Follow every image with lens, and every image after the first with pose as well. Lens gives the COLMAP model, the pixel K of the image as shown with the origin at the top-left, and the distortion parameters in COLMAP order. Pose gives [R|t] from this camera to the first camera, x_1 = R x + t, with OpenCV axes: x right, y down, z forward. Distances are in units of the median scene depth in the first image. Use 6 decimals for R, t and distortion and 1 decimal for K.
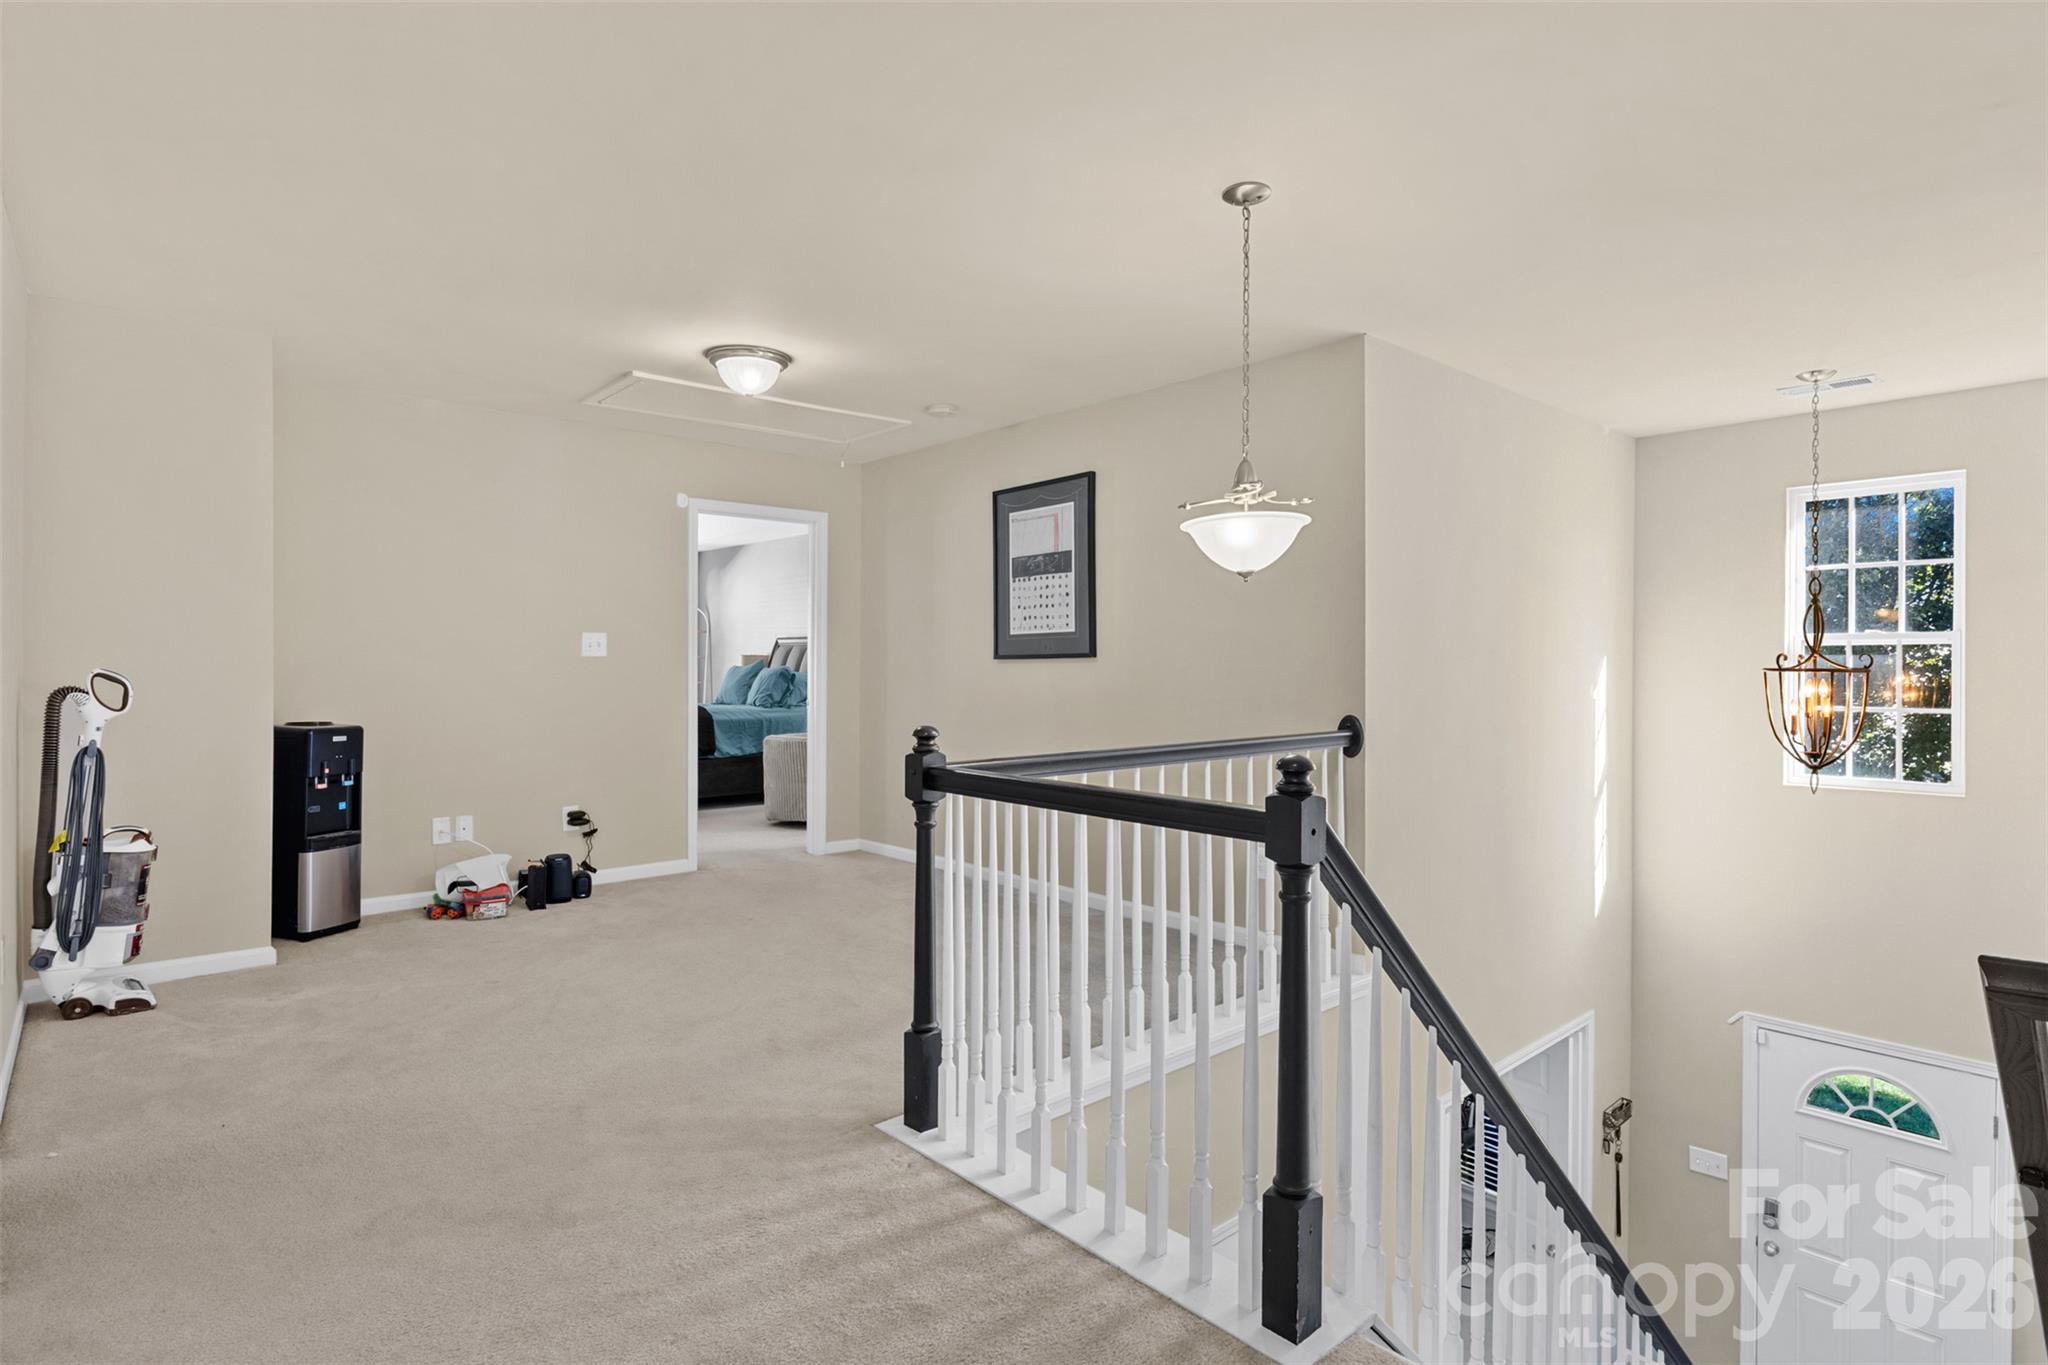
lens RADIAL K [[1041.2, 0, 1022.6], [0, 1041.2, 676.7], [0, 0, 1]] dist [0.000091, -0.000001]
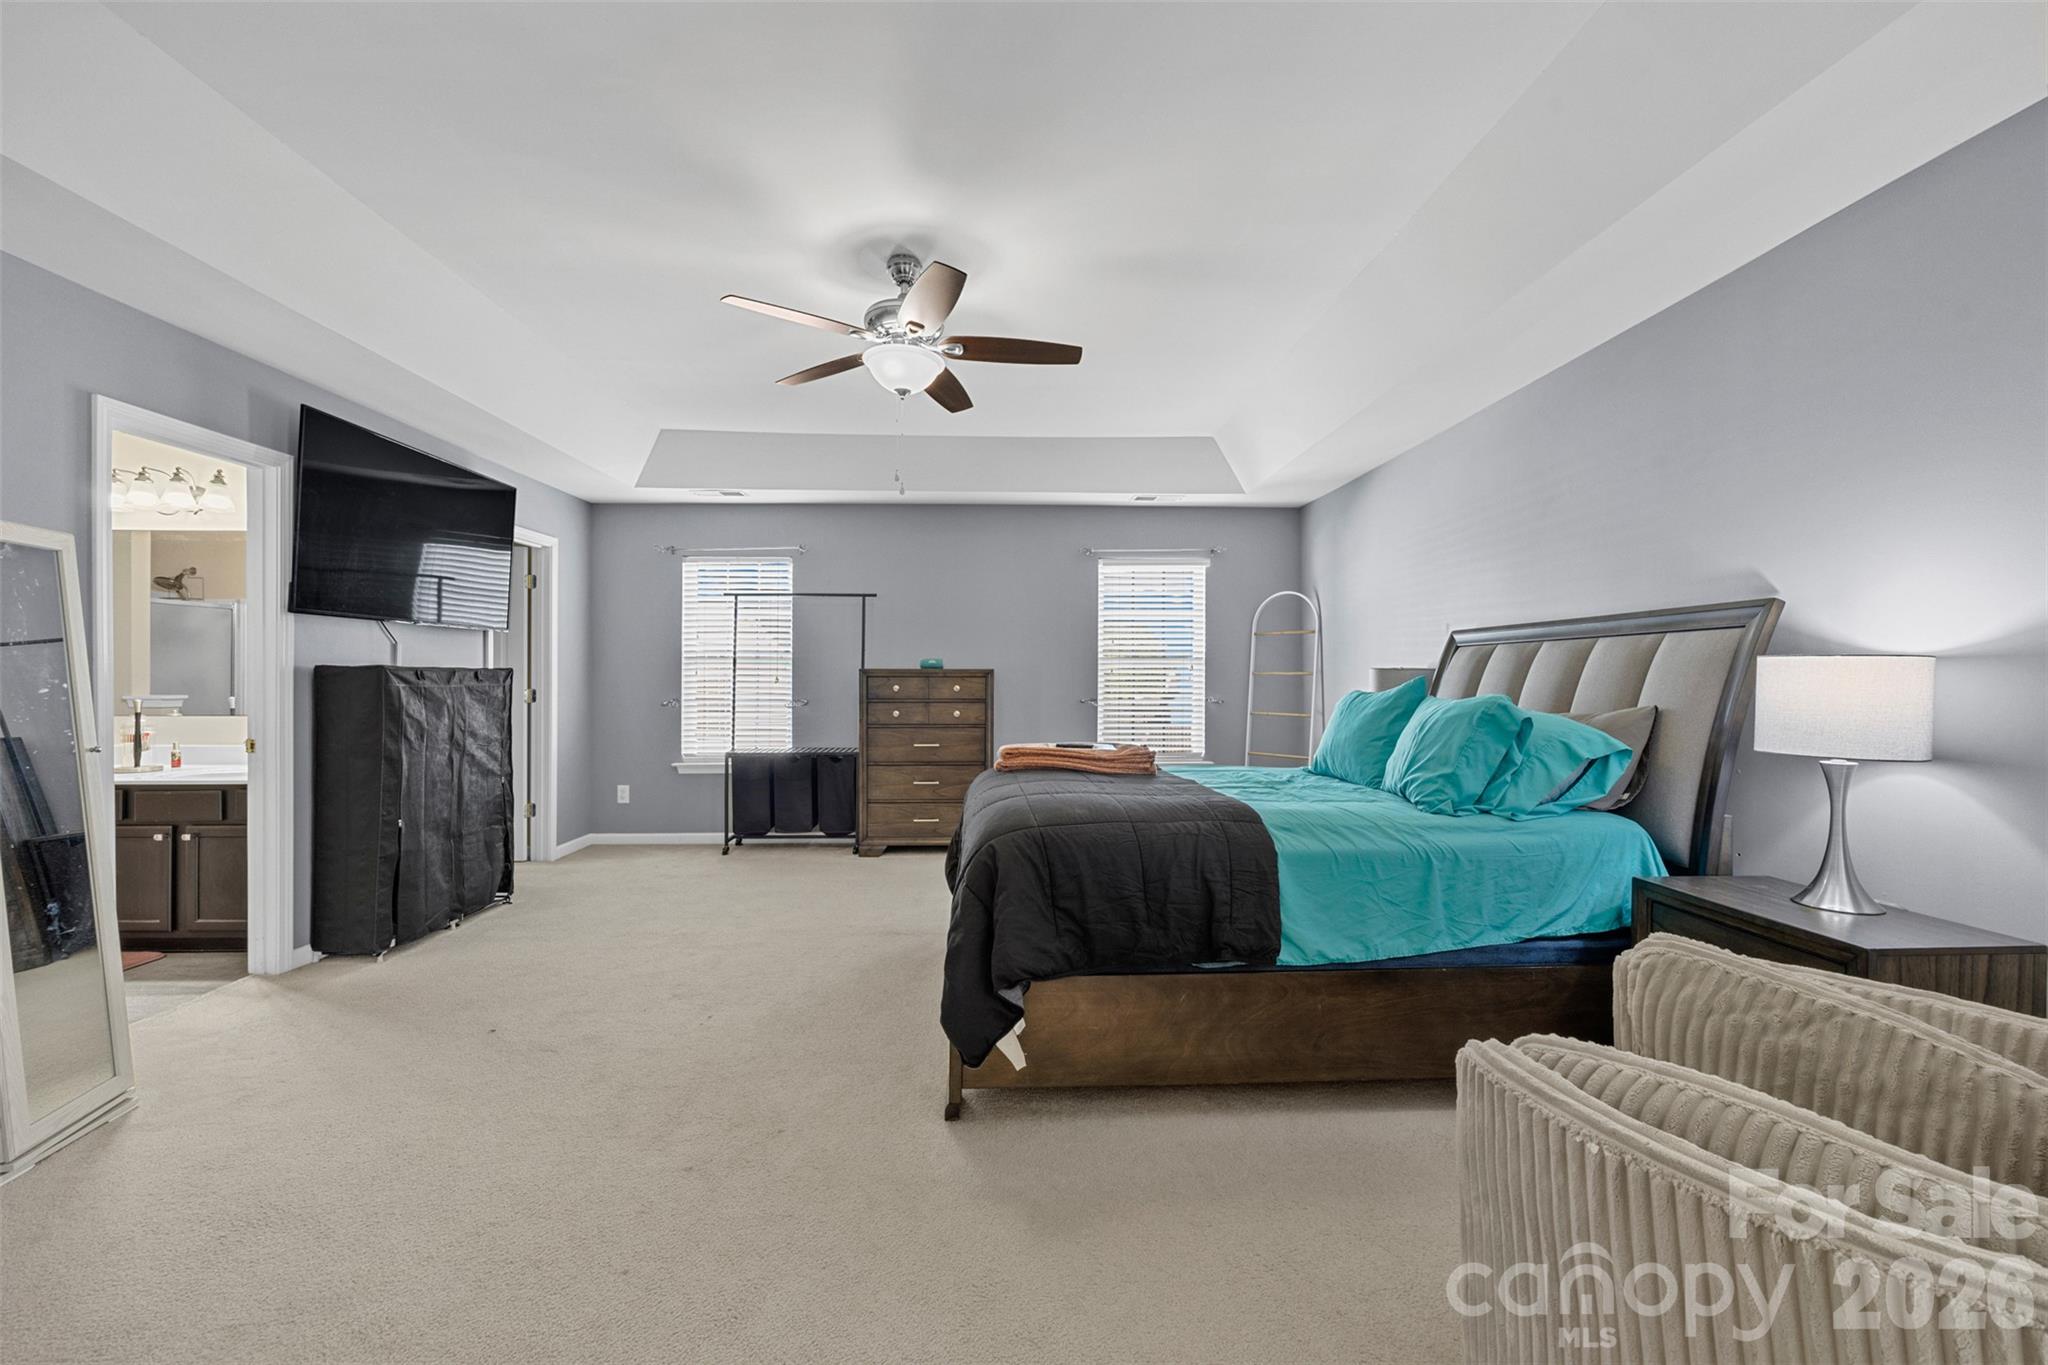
lens RADIAL K [[810.6, 0, 1027.0], [0, 810.6, 680.6], [0, 0, 1]] dist [-0.005473, 0.000366]
pose [[0.775060, -0.009958, -0.631809, -0.179007], [0.000627, 0.999887, -0.014989, -0.010925], [0.631887, 0.011221, 0.774979, 0.691716]]
